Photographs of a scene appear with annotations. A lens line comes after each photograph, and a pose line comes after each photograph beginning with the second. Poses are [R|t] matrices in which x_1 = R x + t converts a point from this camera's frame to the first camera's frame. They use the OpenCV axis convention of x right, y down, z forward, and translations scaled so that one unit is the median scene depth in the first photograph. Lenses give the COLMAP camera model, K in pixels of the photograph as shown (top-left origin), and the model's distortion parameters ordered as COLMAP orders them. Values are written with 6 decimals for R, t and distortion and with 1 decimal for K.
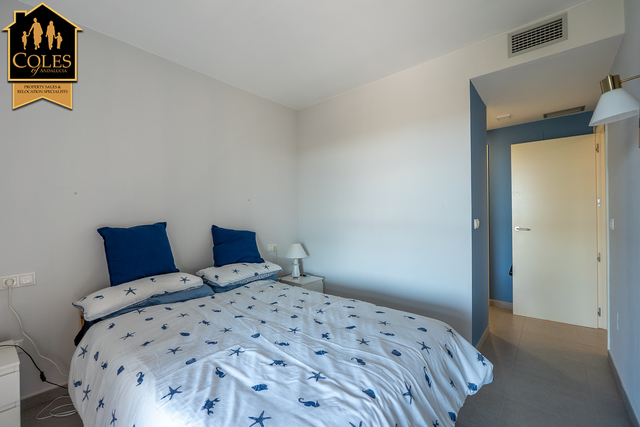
lens RADIAL K [[275.9, 0, 320.3], [0, 275.9, 213.3], [0, 0, 1]] dist [-0.000669, -0.000252]
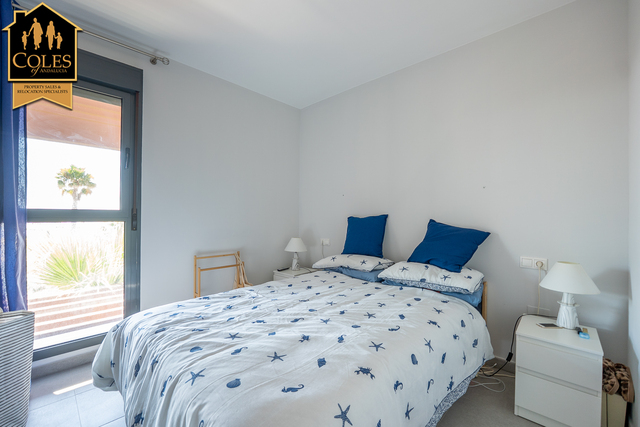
lens RADIAL K [[275.9, 0, 320.2], [0, 275.9, 214.5], [0, 0, 1]] dist [-0.000669, -0.000252]
pose [[-0.071801, 0.008710, -0.997381, 0.862798], [-0.003047, 0.999955, 0.008952, 0.029834], [0.997414, 0.003682, -0.071771, 1.091992]]
